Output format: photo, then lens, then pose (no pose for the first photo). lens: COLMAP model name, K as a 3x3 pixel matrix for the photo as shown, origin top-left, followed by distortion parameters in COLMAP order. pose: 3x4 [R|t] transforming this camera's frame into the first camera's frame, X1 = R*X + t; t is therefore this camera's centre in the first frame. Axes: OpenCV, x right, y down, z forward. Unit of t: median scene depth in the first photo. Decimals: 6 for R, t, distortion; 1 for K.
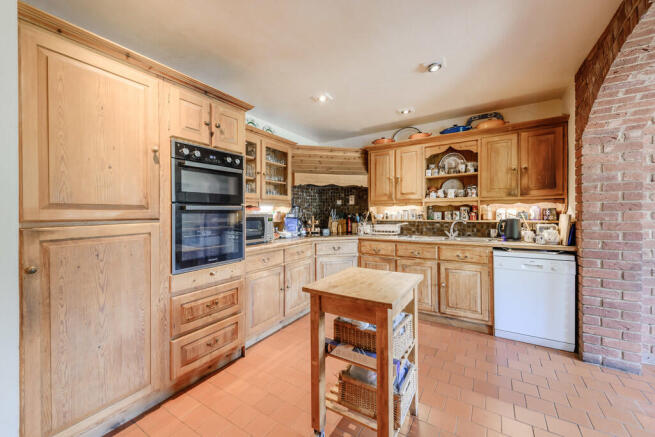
lens RADIAL K [[260.2, 0, 326.7], [0, 260.2, 215.0], [0, 0, 1]] dist [0.008395, -0.000799]
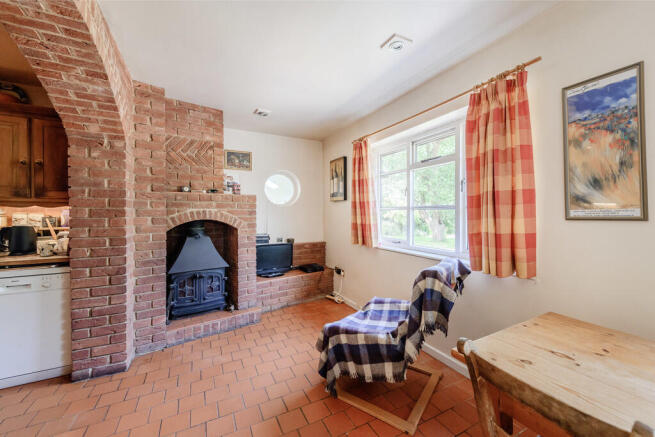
lens RADIAL K [[260.2, 0, 331.3], [0, 260.2, 213.9], [0, 0, 1]] dist [0.008395, -0.000799]
pose [[0.513876, 0.005380, 0.857847, 0.675708], [0.001960, 0.999970, -0.007445, -0.019155], [-0.857862, 0.005507, 0.513851, -0.248652]]
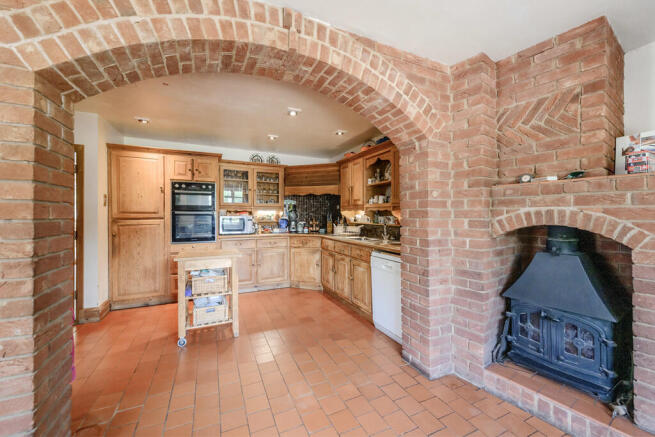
lens RADIAL K [[260.2, 0, 329.8], [0, 260.2, 216.5], [0, 0, 1]] dist [0.008395, -0.000799]
pose [[0.834715, 0.014549, -0.550490, 1.352451], [-0.013726, 0.999890, 0.005614, -0.022666], [0.550511, 0.002870, 0.834823, -0.052787]]
